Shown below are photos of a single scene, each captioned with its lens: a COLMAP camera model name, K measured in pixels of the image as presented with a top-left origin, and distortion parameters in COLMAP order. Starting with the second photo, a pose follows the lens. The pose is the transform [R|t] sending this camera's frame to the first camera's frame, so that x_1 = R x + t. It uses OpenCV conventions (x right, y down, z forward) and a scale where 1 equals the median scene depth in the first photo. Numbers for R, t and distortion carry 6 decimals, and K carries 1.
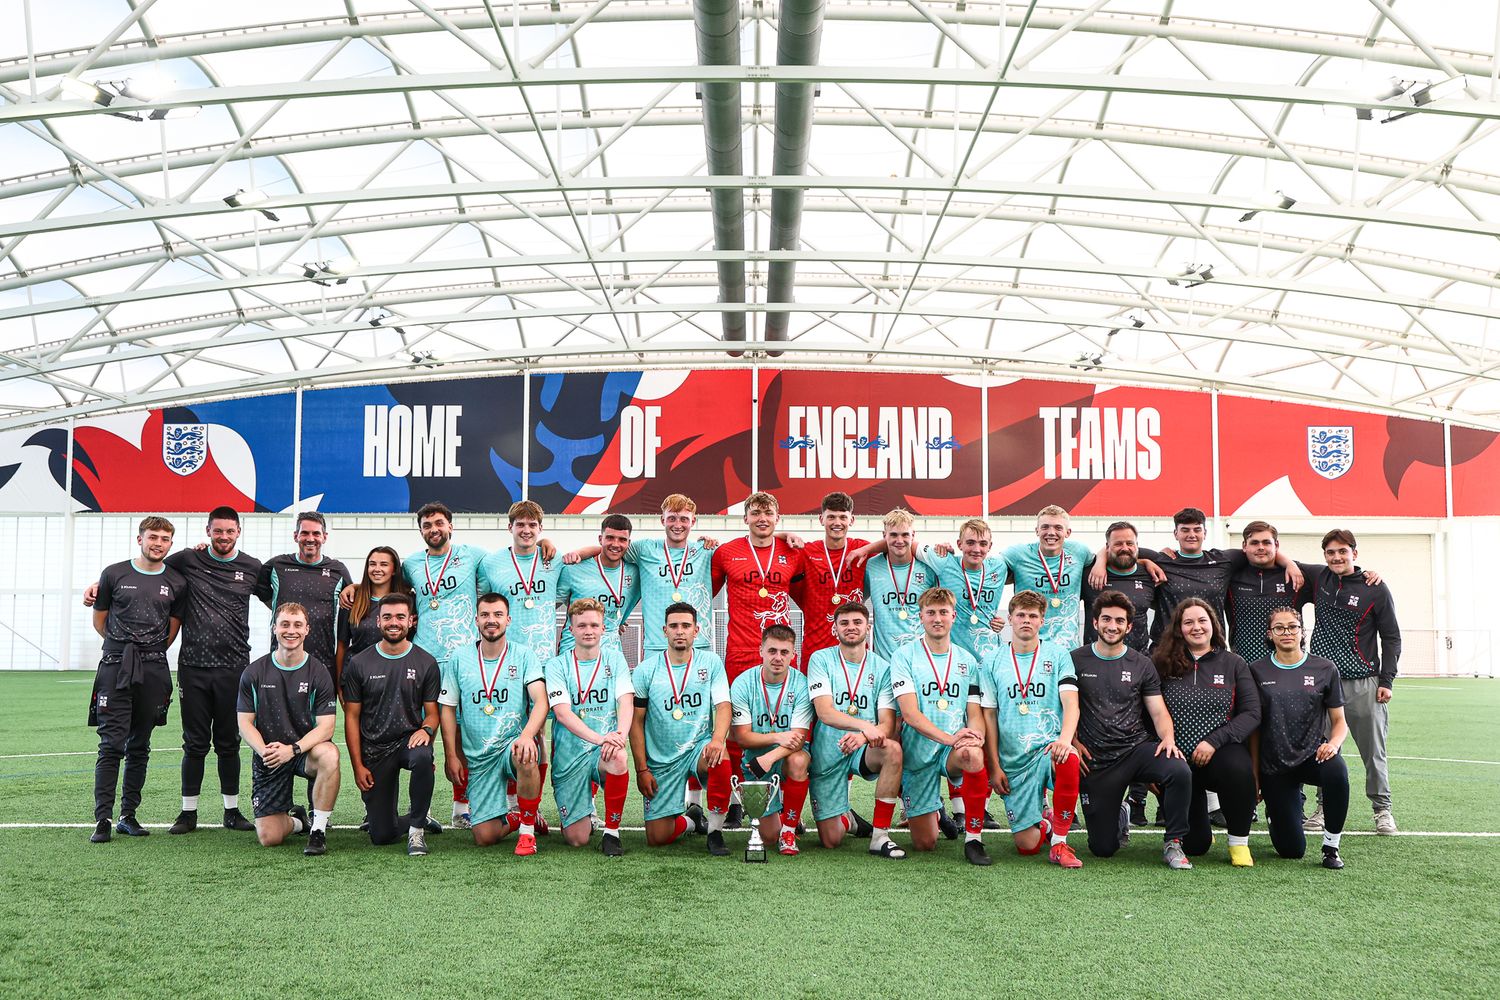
lens RADIAL K [[1352.9, 0, 750.0], [0, 1352.9, 500.0], [0, 0, 1]] dist [-0.062032, 0.135775]
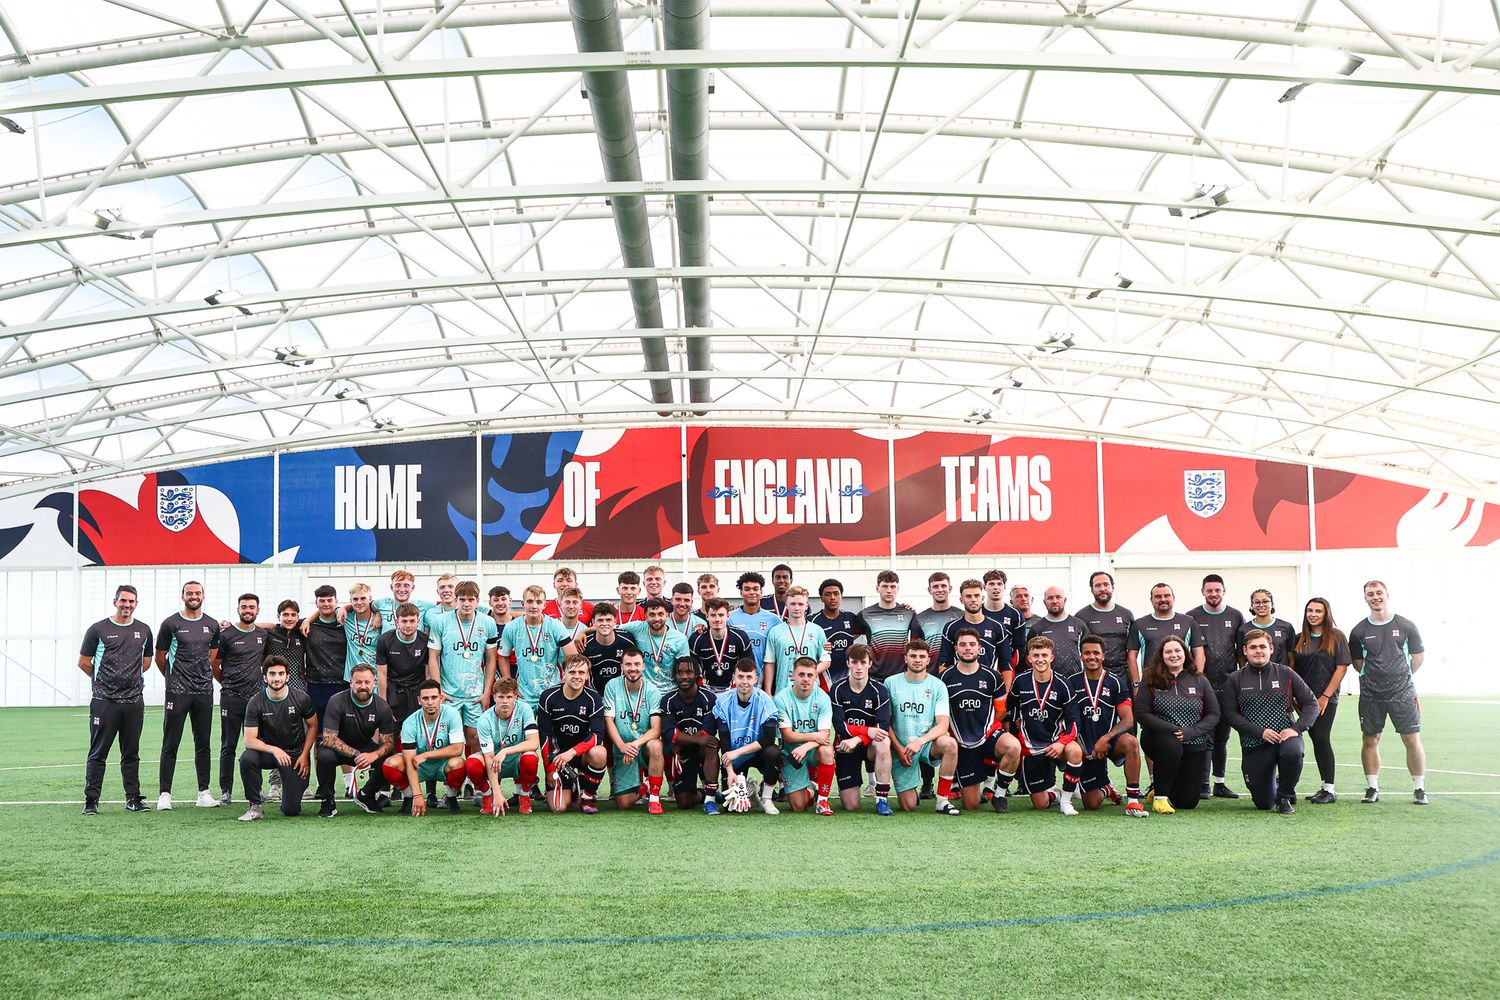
lens RADIAL K [[1413.1, 0, 744.5], [0, 1413.1, 542.9], [0, 0, 1]] dist [-0.077328, 0.164331]
pose [[0.999759, -0.015827, -0.015245, 0.071265], [0.016028, 0.999786, 0.013114, -0.016297], [0.015034, -0.013355, 0.999798, -0.164009]]
